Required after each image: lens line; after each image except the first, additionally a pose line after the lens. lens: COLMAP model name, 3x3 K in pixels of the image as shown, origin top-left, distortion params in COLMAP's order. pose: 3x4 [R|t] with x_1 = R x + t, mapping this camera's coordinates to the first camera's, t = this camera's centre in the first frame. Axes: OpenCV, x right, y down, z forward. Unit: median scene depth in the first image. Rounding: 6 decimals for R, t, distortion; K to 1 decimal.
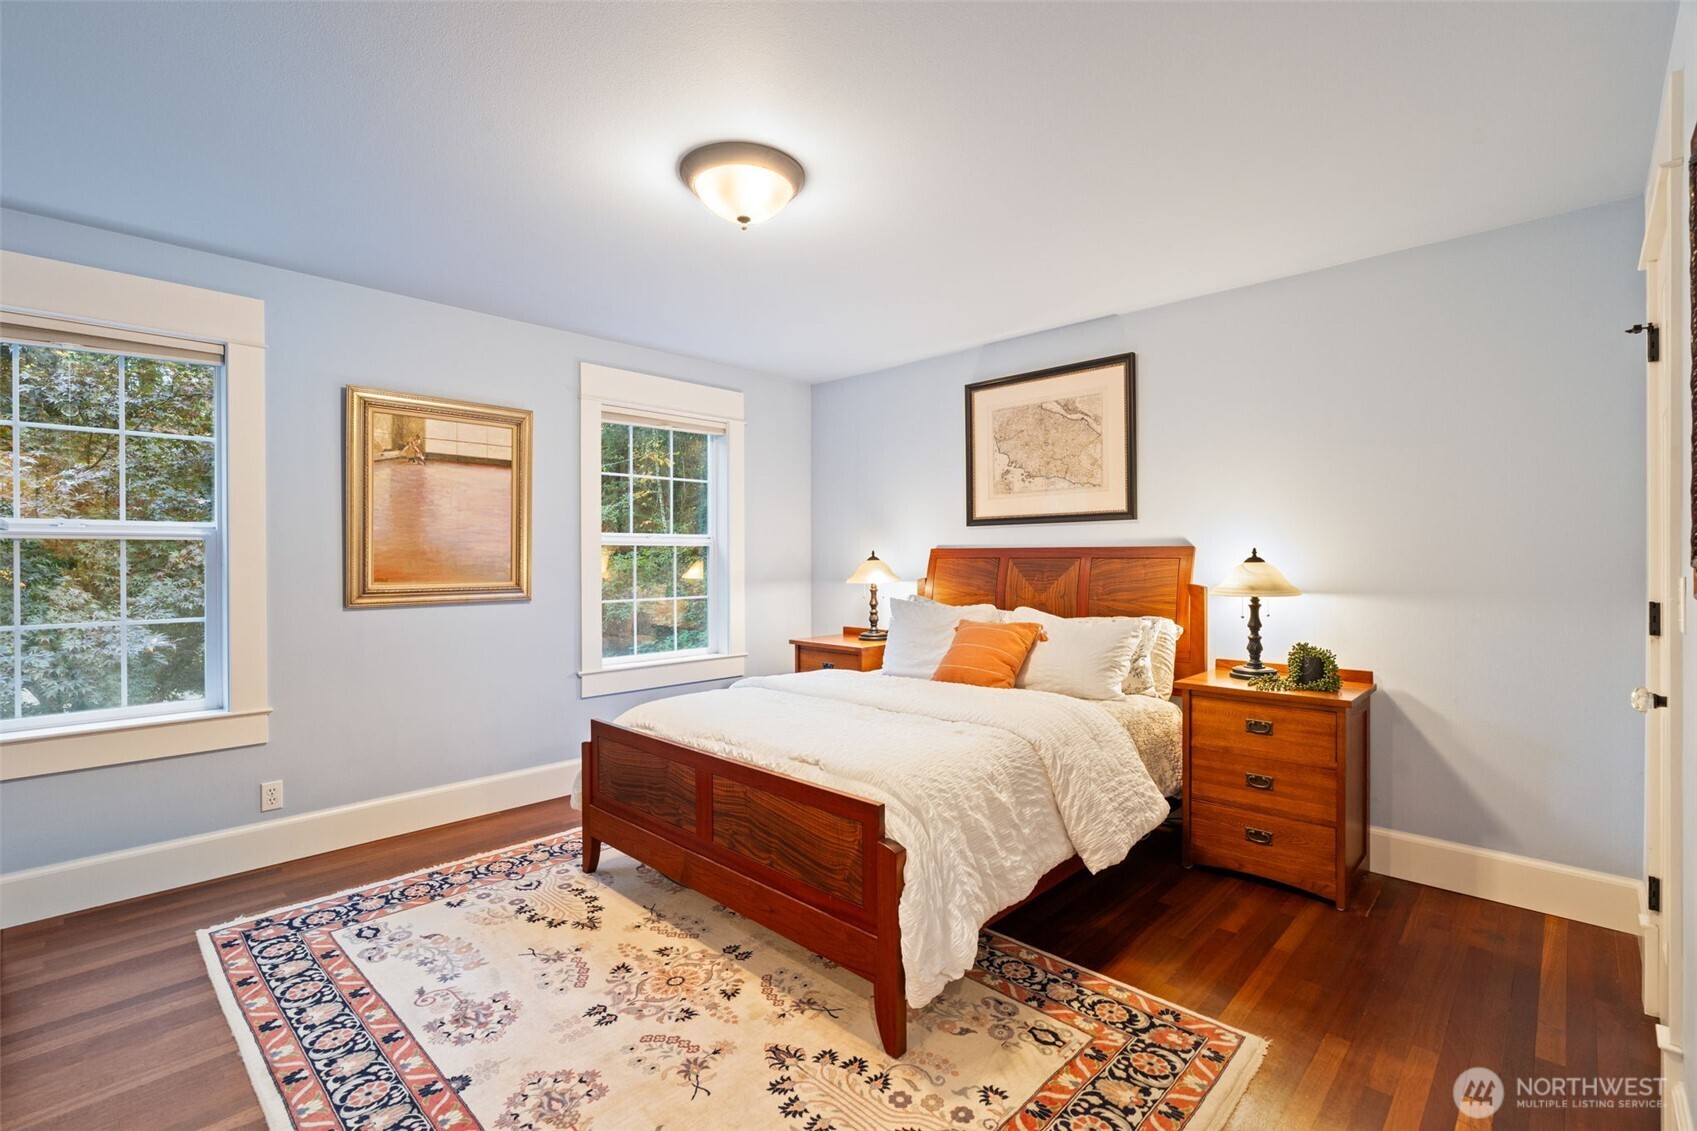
lens RADIAL K [[760.9, 0, 848.5], [0, 760.9, 565.5], [0, 0, 1]] dist [-0.005001, 0.000724]
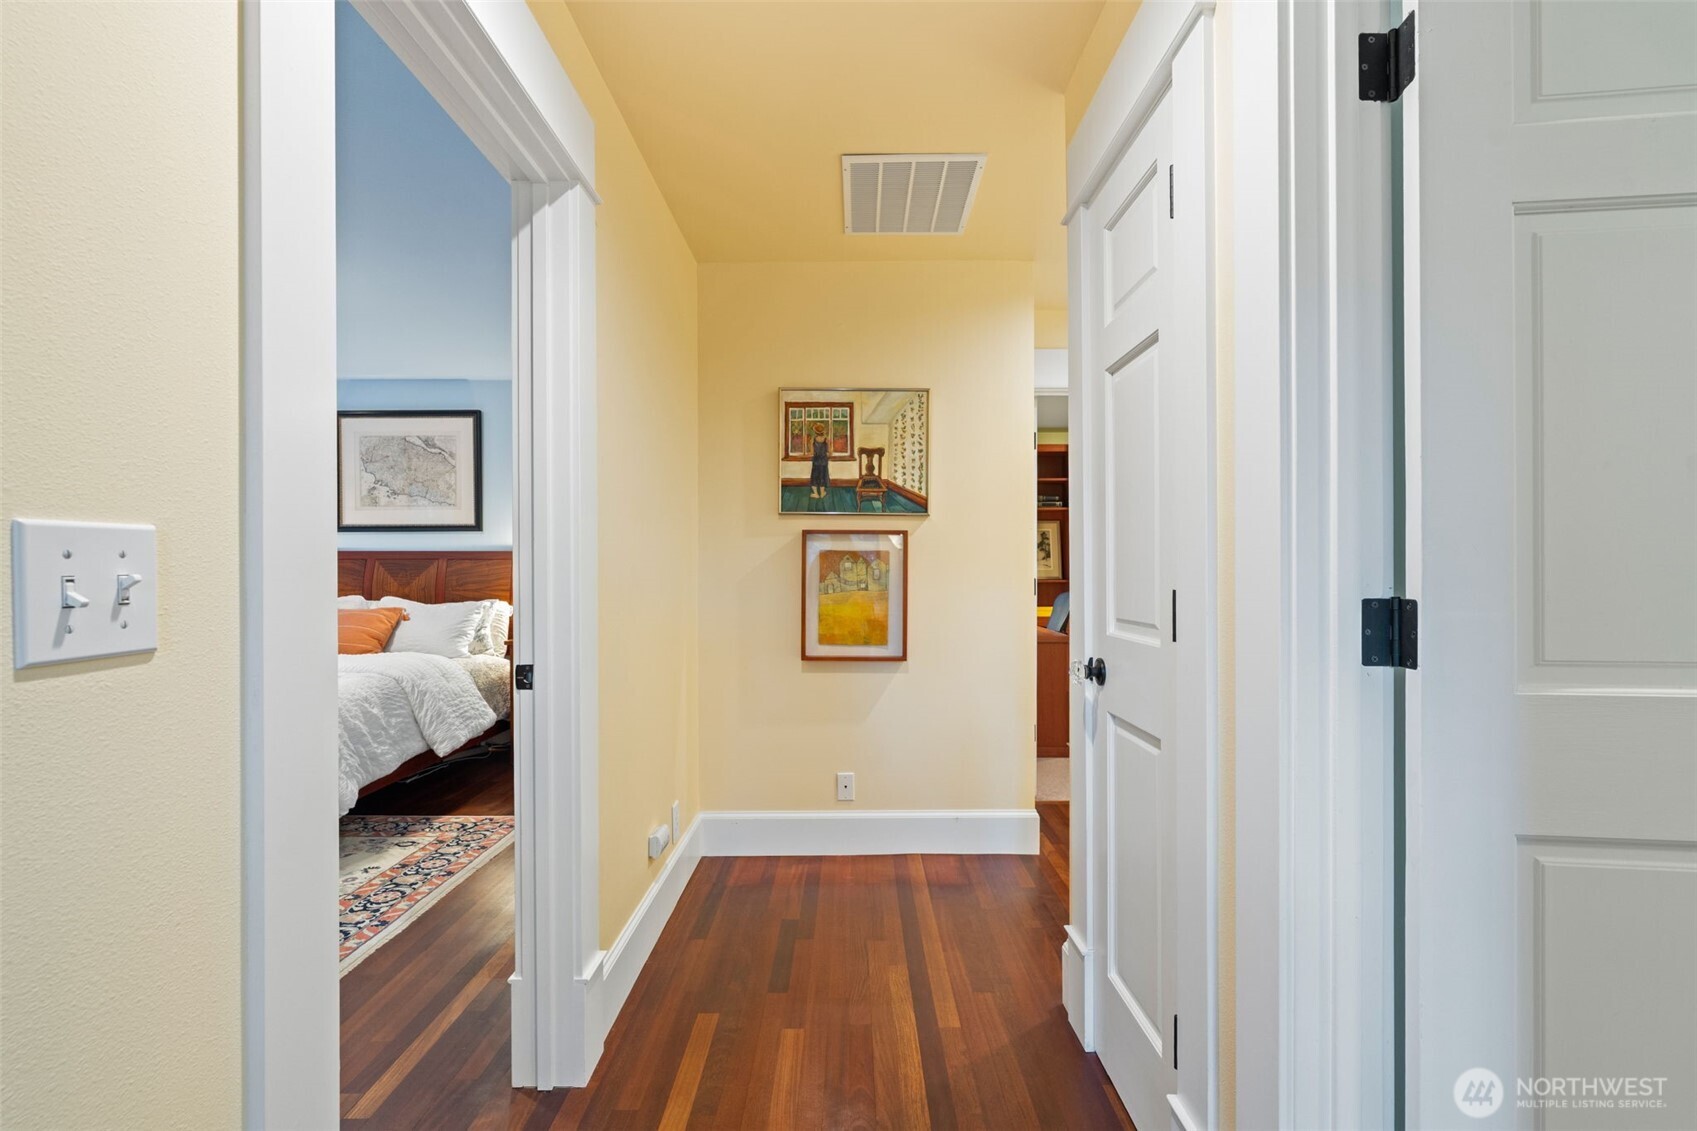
lens RADIAL K [[760.9, 0, 848.5], [0, 760.9, 565.5], [0, 0, 1]] dist [-0.005001, 0.000724]
pose [[0.716355, 0.002880, 0.697730, -0.127665], [0.009013, 0.999870, -0.013381, 0.031038], [-0.697678, 0.015874, 0.716235, -0.538025]]
